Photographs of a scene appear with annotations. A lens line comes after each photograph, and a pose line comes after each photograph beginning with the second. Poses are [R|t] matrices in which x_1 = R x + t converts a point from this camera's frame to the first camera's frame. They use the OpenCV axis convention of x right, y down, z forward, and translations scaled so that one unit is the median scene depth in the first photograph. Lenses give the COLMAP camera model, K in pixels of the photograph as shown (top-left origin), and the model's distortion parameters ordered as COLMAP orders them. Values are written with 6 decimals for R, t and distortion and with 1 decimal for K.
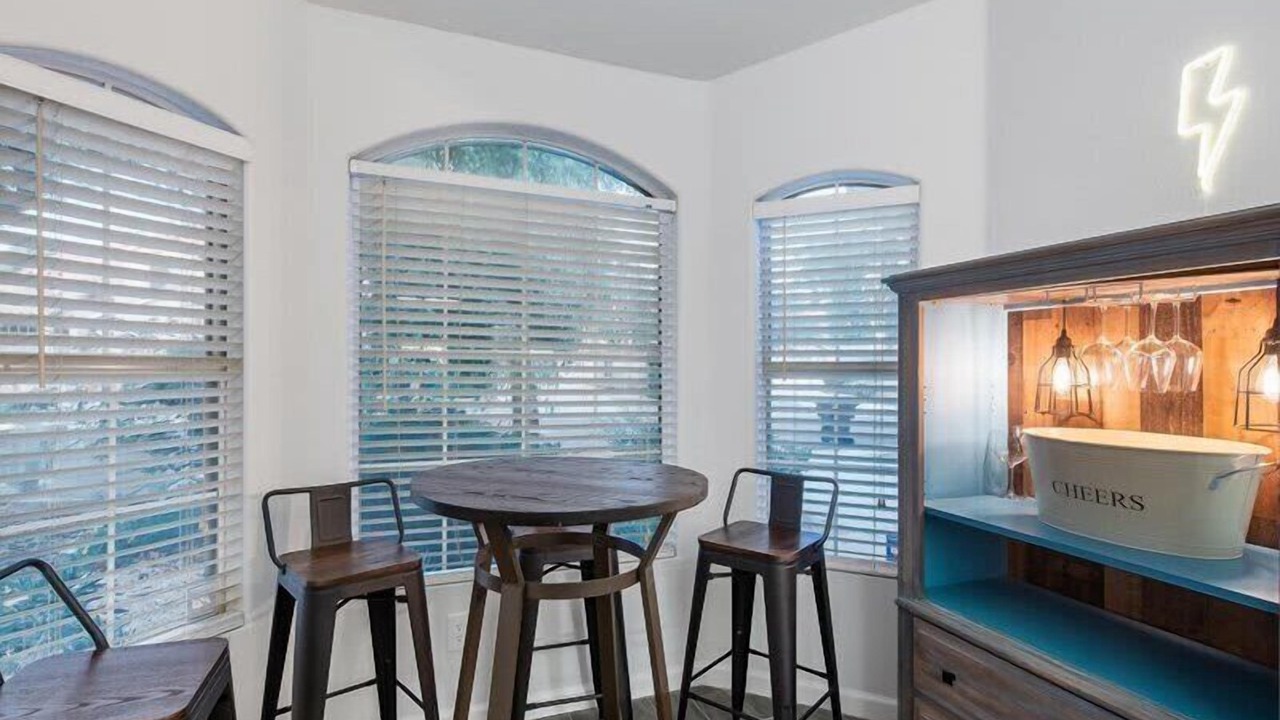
lens RADIAL K [[641.6, 0, 640.0], [0, 641.6, 360.0], [0, 0, 1]] dist [-0.001050, -0.000093]
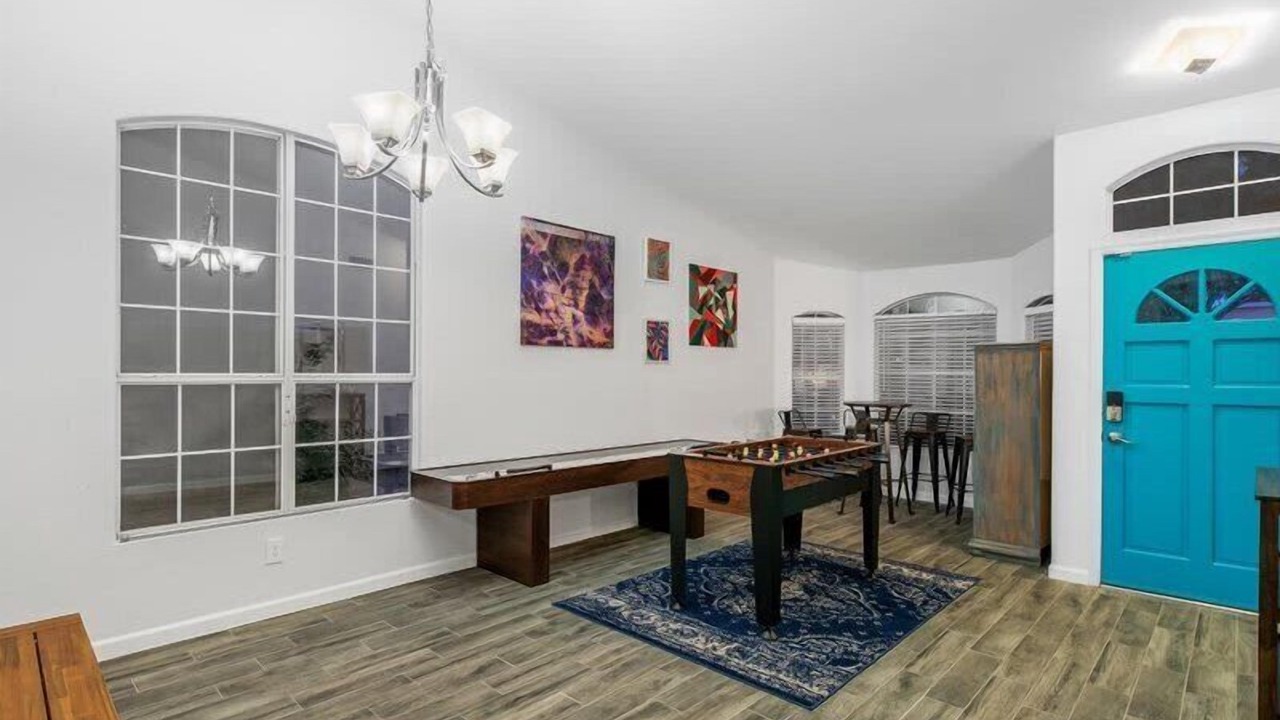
lens RADIAL K [[641.6, 0, 640.0], [0, 641.6, 360.0], [0, 0, 1]] dist [-0.001050, -0.000093]
pose [[0.399343, -0.017315, -0.916638, 2.364747], [0.012034, 0.999834, -0.013644, -0.051124], [0.916723, -0.005582, 0.399485, -1.655562]]
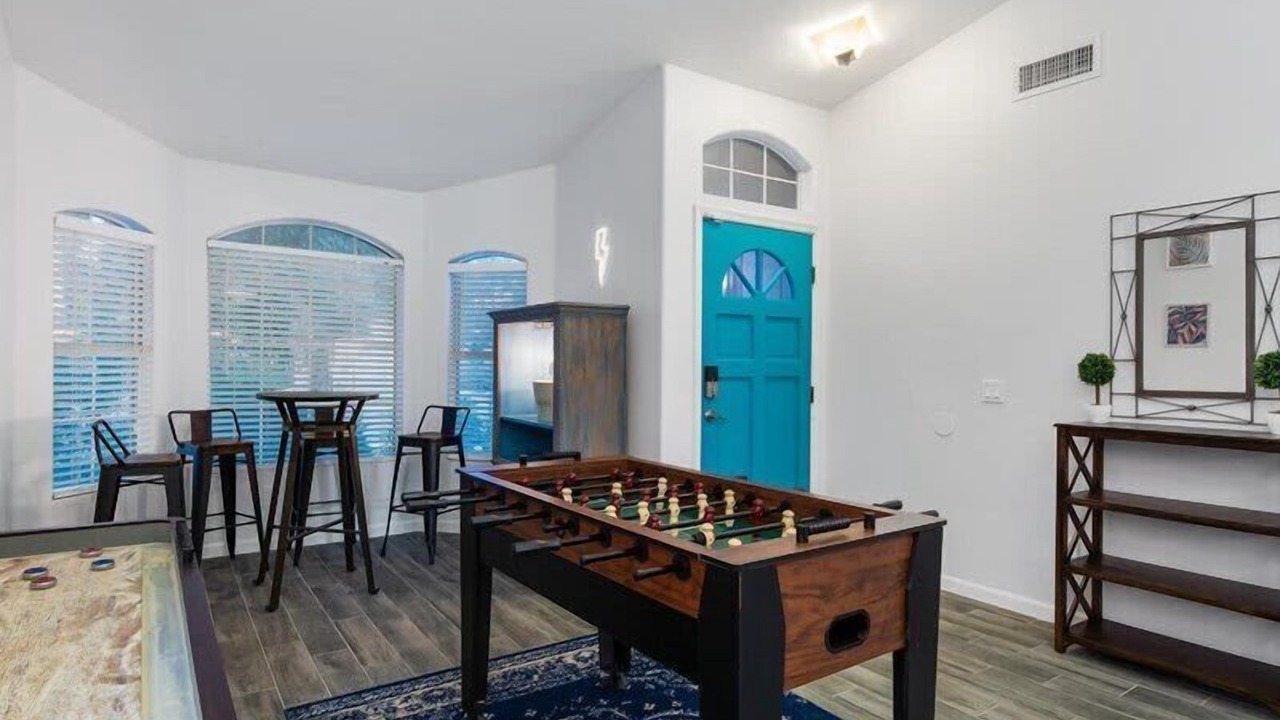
lens RADIAL K [[705.6, 0, 640.0], [0, 705.6, 360.0], [0, 0, 1]] dist [-0.000766, 0.000073]
pose [[0.974603, 0.007448, 0.223816, 0.352252], [-0.009500, 0.999922, 0.008094, 0.008573], [-0.223738, -0.010015, 0.974598, -1.431445]]
